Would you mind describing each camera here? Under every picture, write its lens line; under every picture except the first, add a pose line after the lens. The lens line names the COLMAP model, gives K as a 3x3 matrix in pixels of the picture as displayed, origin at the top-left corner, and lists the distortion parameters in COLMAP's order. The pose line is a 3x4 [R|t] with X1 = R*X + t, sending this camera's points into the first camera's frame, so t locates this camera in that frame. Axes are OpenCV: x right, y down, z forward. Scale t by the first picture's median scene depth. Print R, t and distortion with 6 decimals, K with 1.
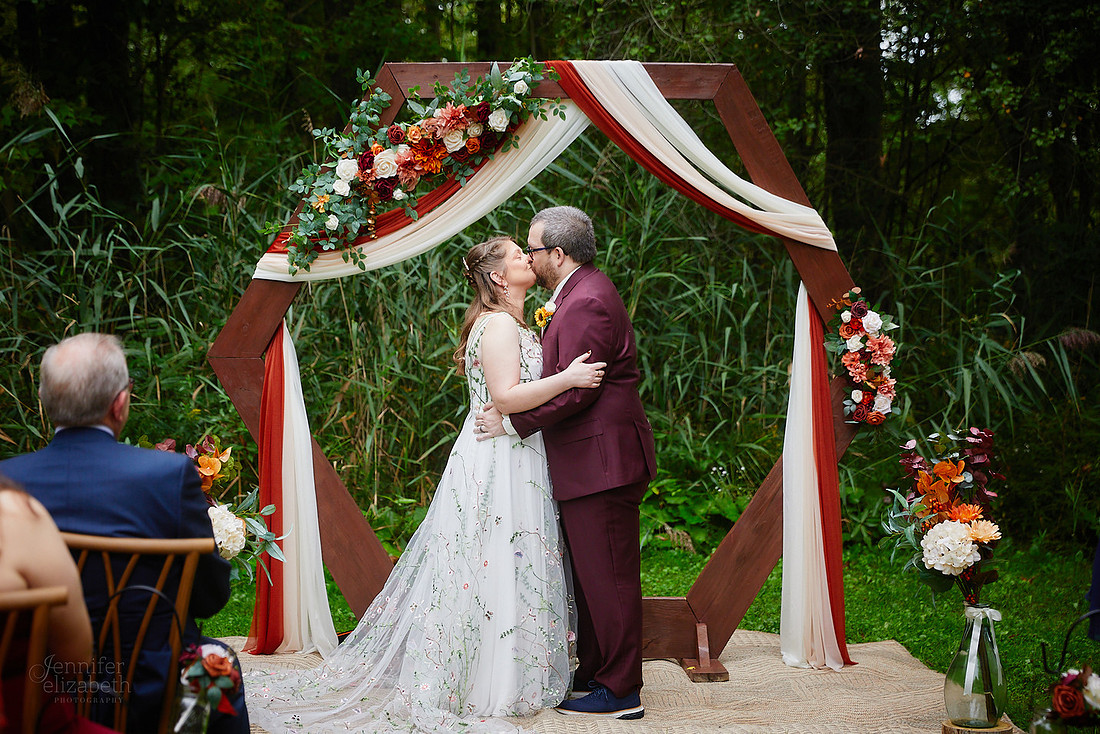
lens RADIAL K [[2134.9, 0, 550.0], [0, 2134.9, 367.0], [0, 0, 1]] dist [0.003725, -0.104502]
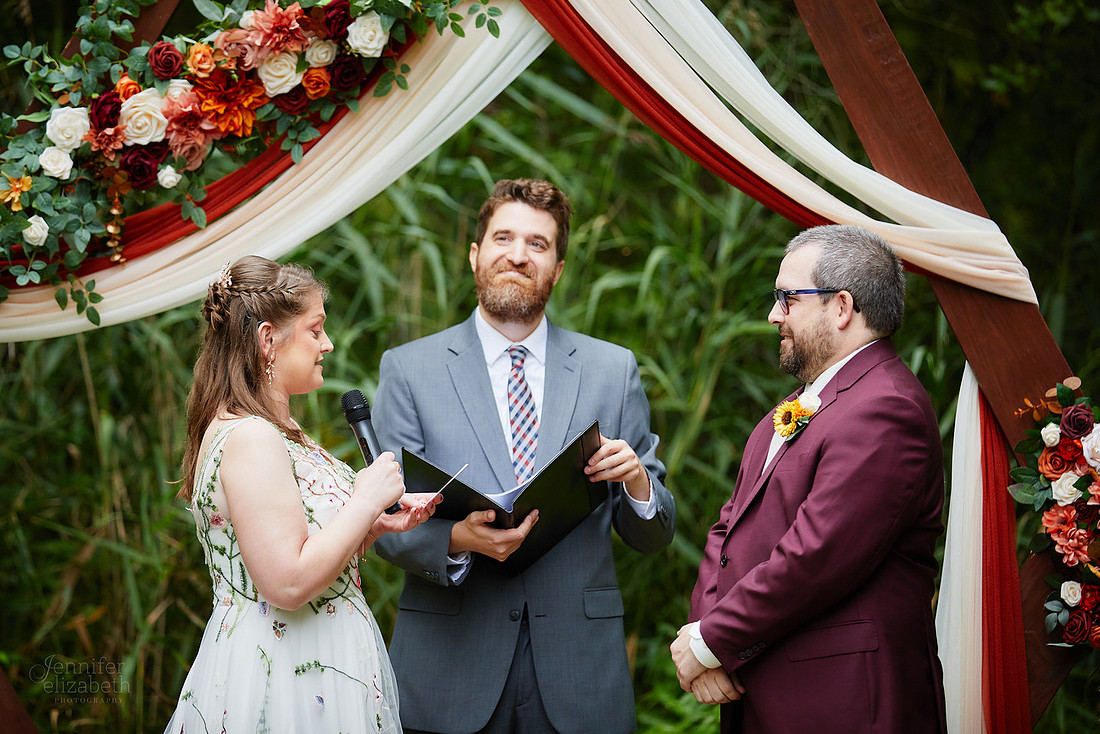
lens RADIAL K [[5452.9, 0, 550.0], [0, 5452.9, 367.0], [0, 0, 1]] dist [-0.296024, -3.635937]
pose [[0.999496, 0.019139, -0.025331, 0.053209], [-0.019792, 0.999472, -0.025769, -0.004304], [0.024825, 0.026258, 0.999347, -0.287256]]
